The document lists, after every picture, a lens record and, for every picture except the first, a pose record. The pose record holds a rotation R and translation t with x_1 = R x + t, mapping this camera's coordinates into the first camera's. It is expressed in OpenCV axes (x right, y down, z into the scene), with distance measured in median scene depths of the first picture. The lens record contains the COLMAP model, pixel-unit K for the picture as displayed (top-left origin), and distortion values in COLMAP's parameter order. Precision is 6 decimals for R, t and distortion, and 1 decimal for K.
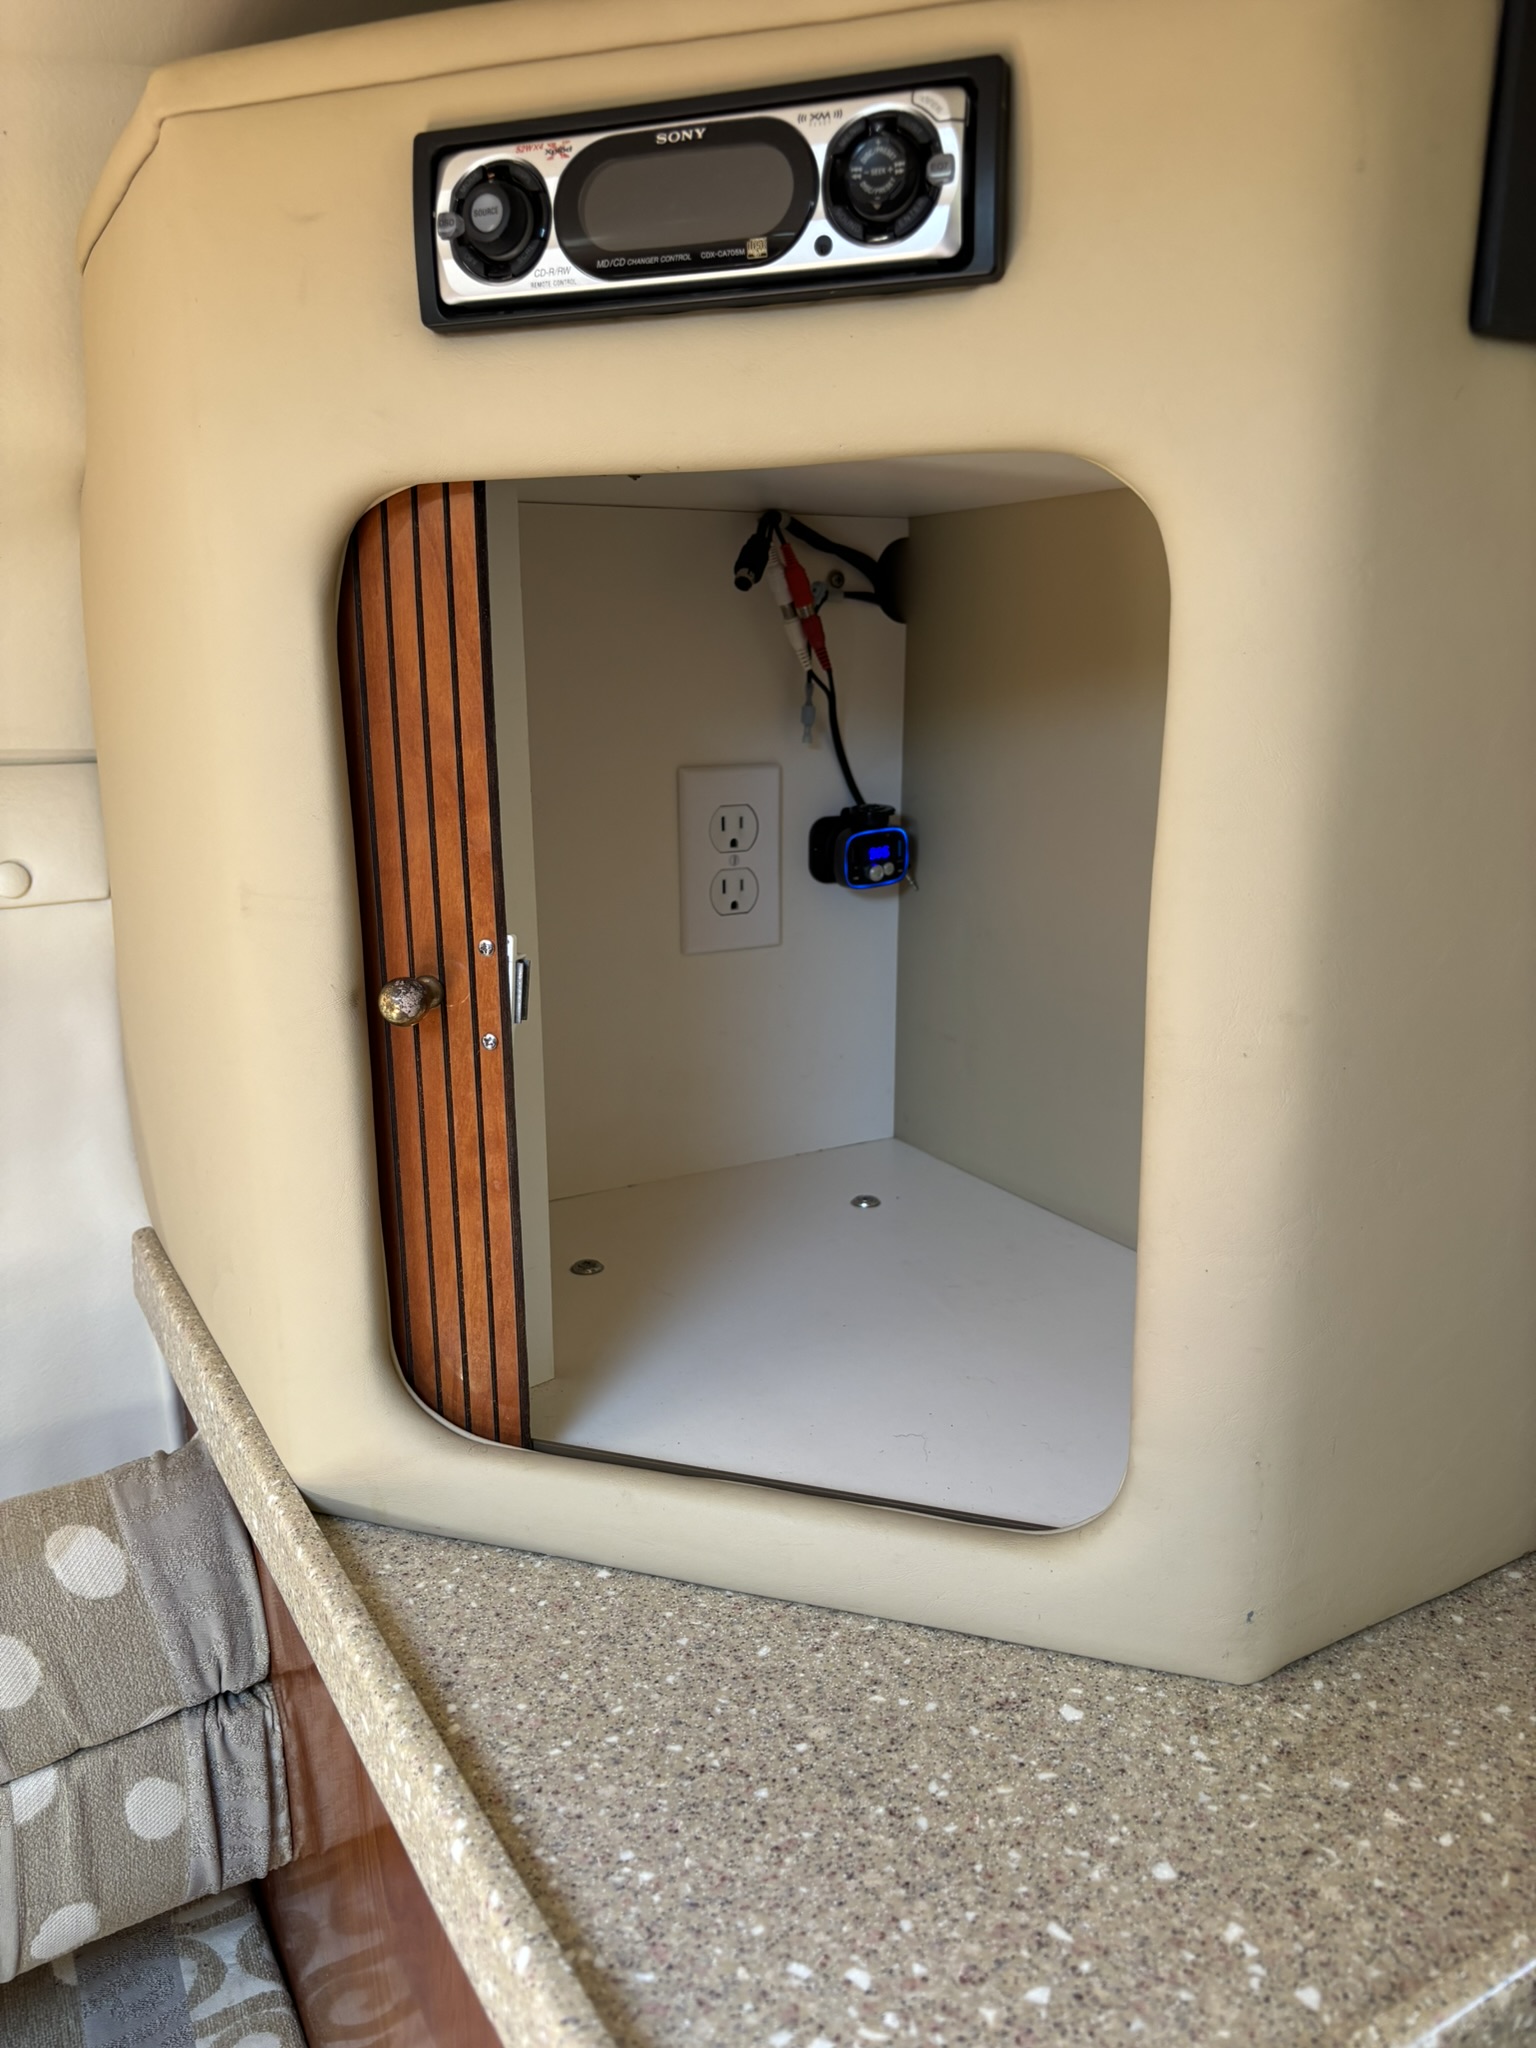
lens RADIAL K [[1546.8, 0, 773.1], [0, 1546.8, 1028.6], [0, 0, 1]] dist [0.046343, -0.057967]
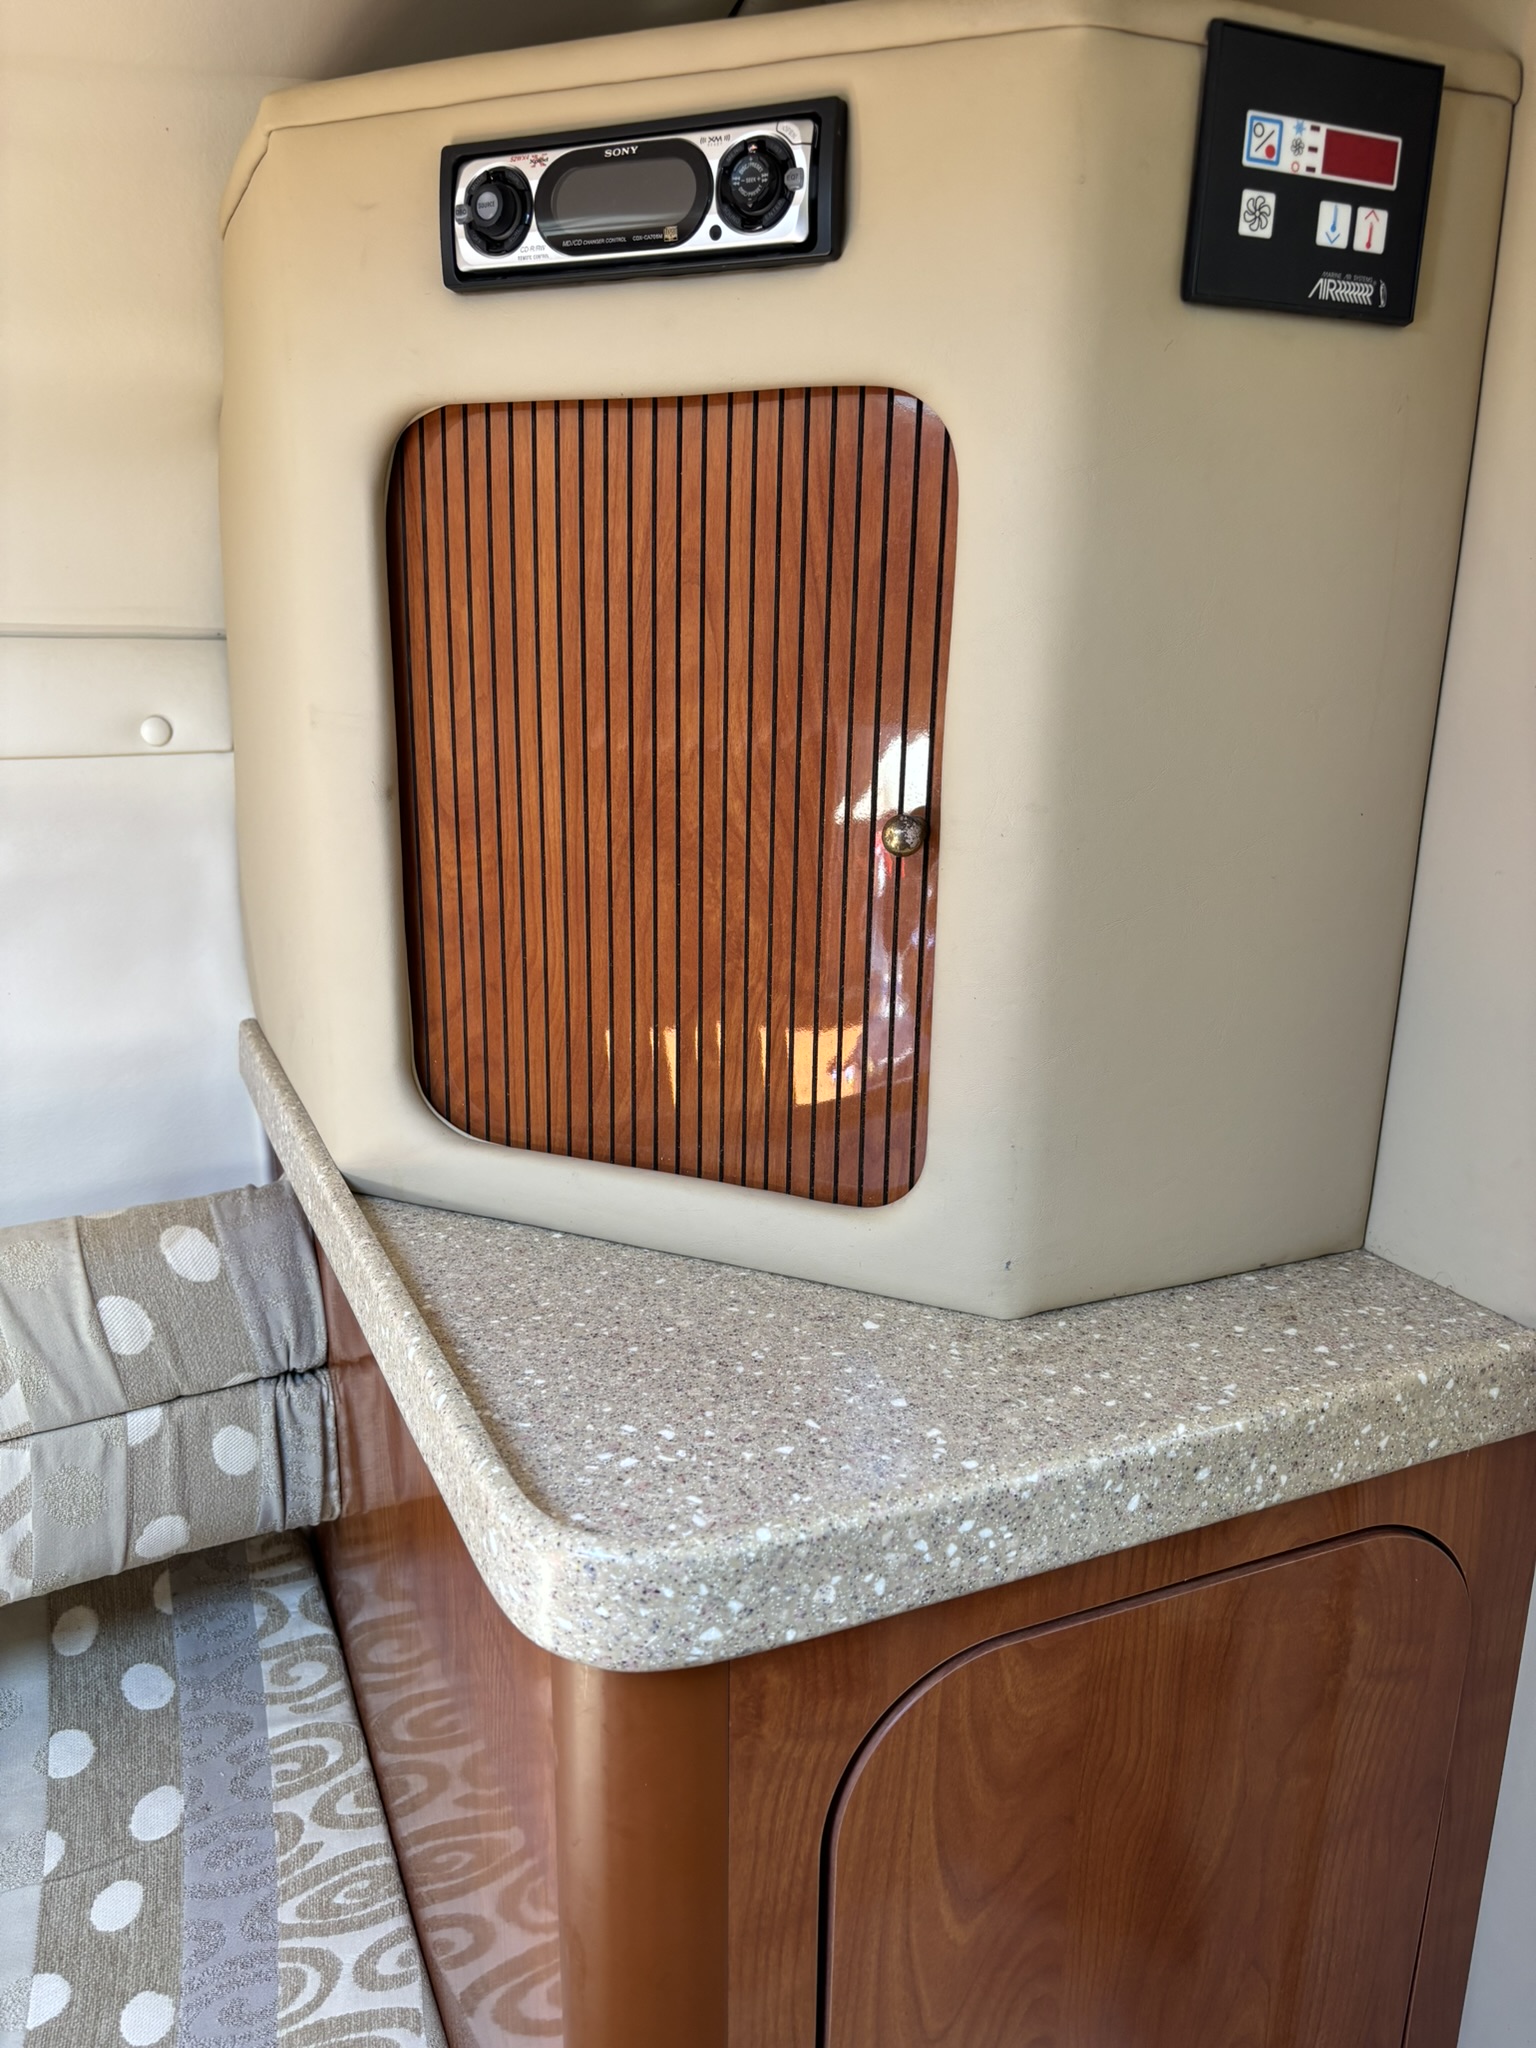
lens RADIAL K [[1546.8, 0, 774.8], [0, 1546.8, 1031.6], [0, 0, 1]] dist [0.046343, -0.057967]
pose [[0.995121, 0.050499, -0.084756, 0.215678], [-0.048316, 0.998450, 0.027612, 0.153394], [0.086019, -0.023382, 0.996019, -0.361549]]
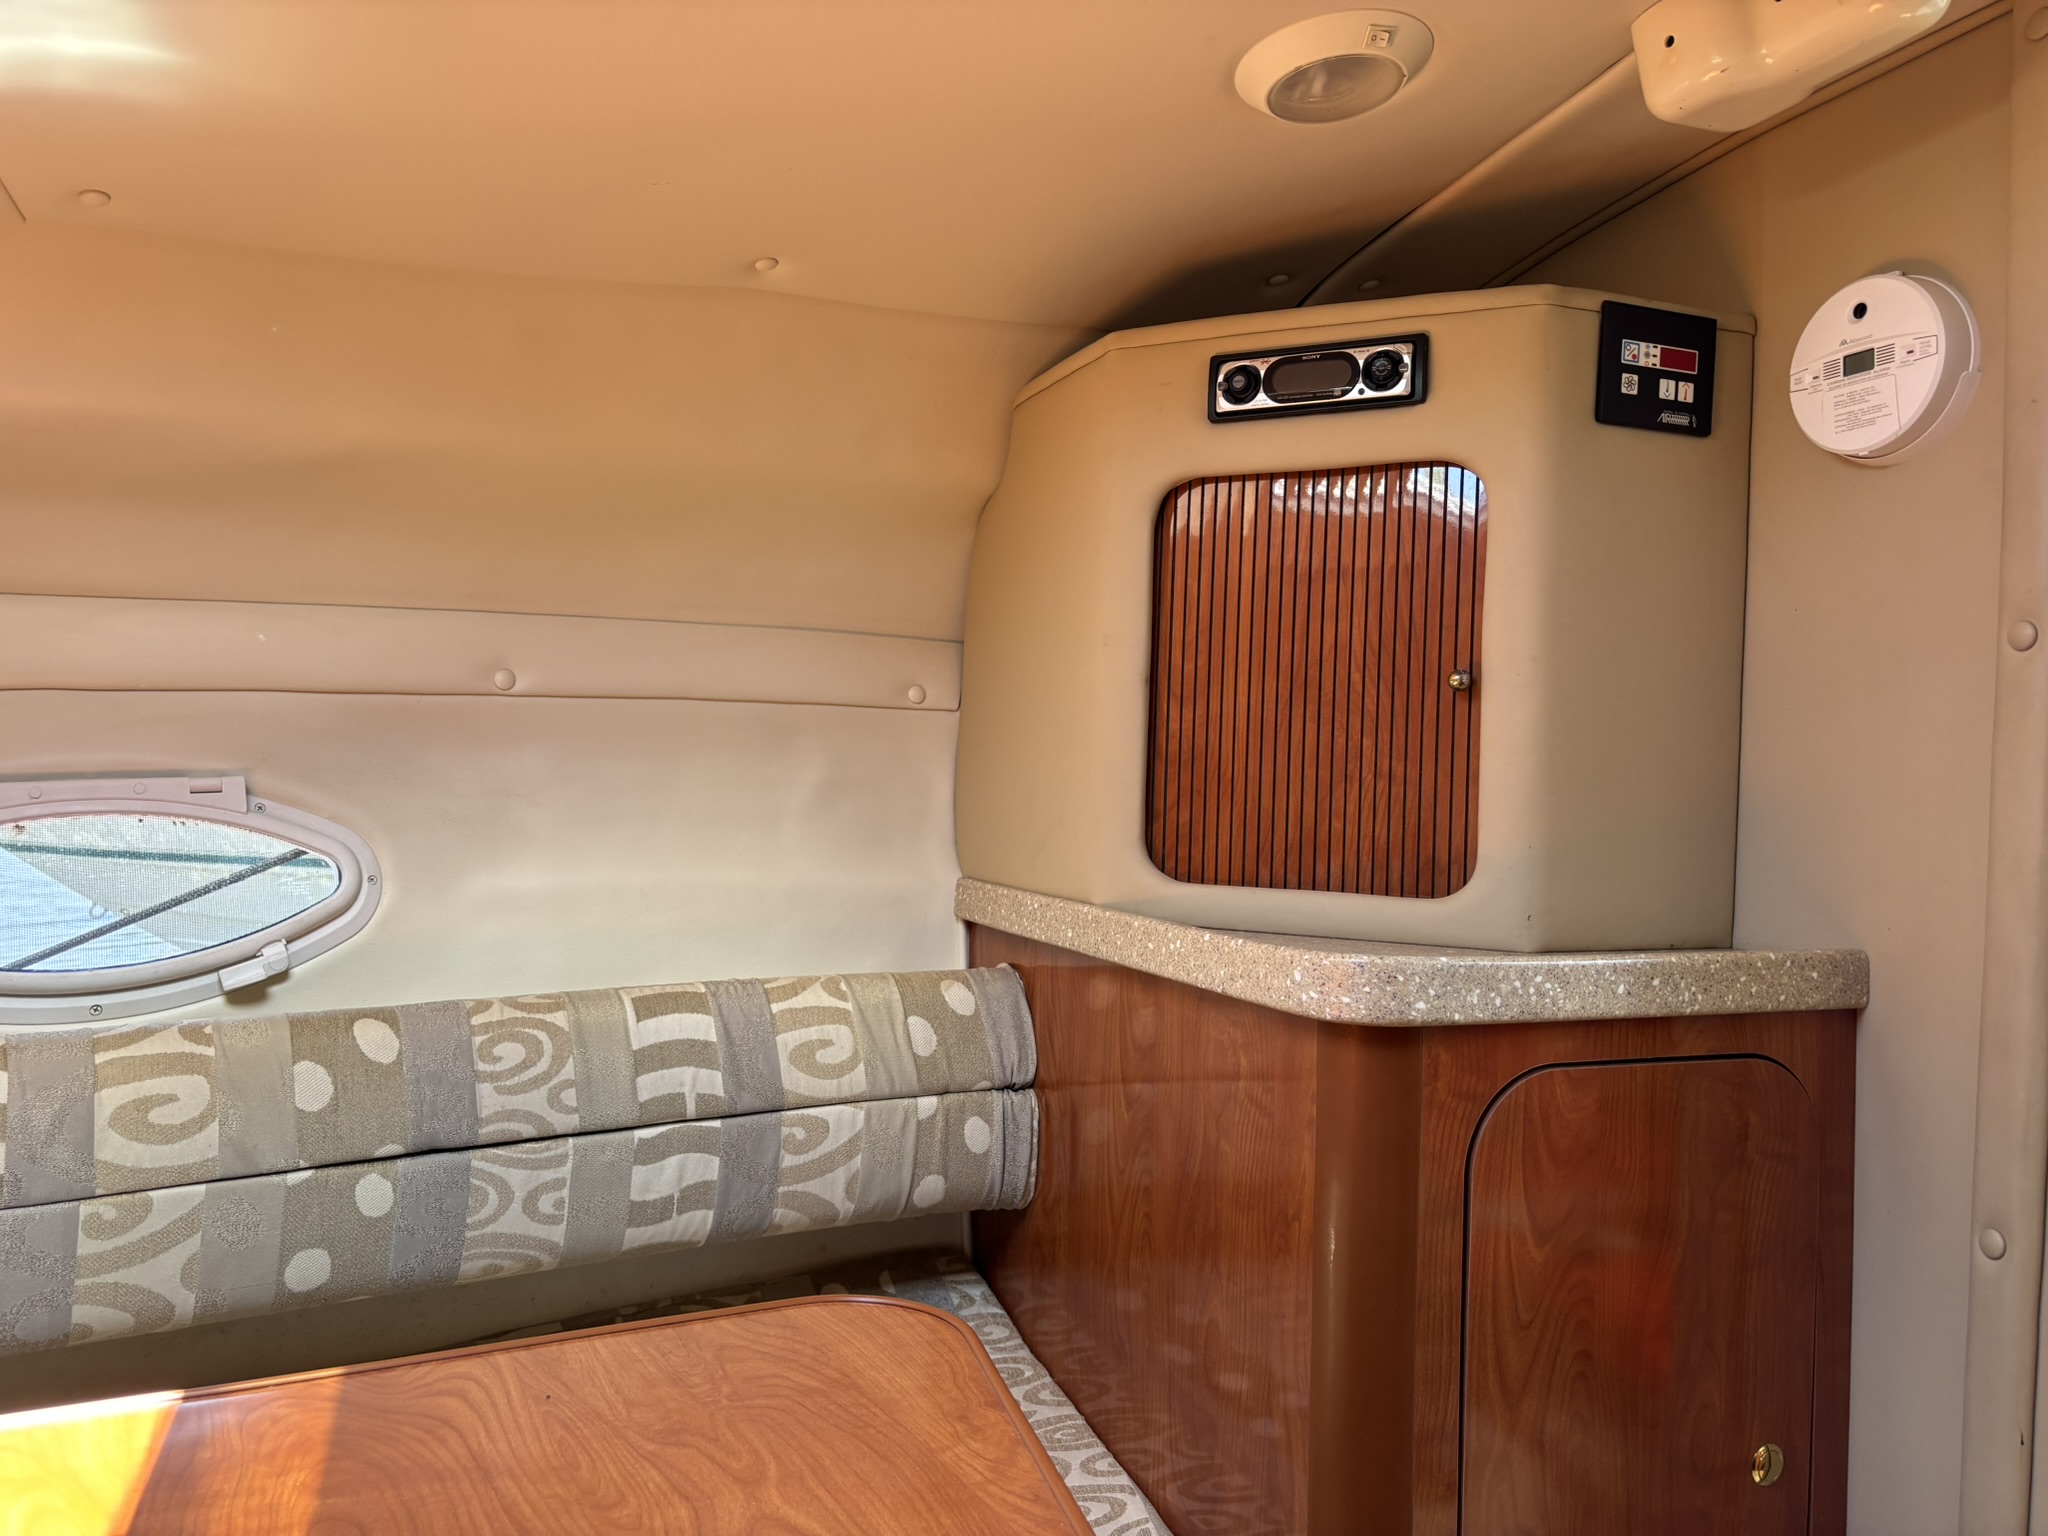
lens RADIAL K [[1546.8, 0, 1038.5], [0, 1546.8, 756.4], [0, 0, 1]] dist [0.046343, -0.057967]
pose [[0.990538, 0.040010, -0.131277, -0.139376], [-0.072186, 0.965440, -0.250430, 0.817587], [0.116720, 0.257537, 0.959193, -1.481265]]
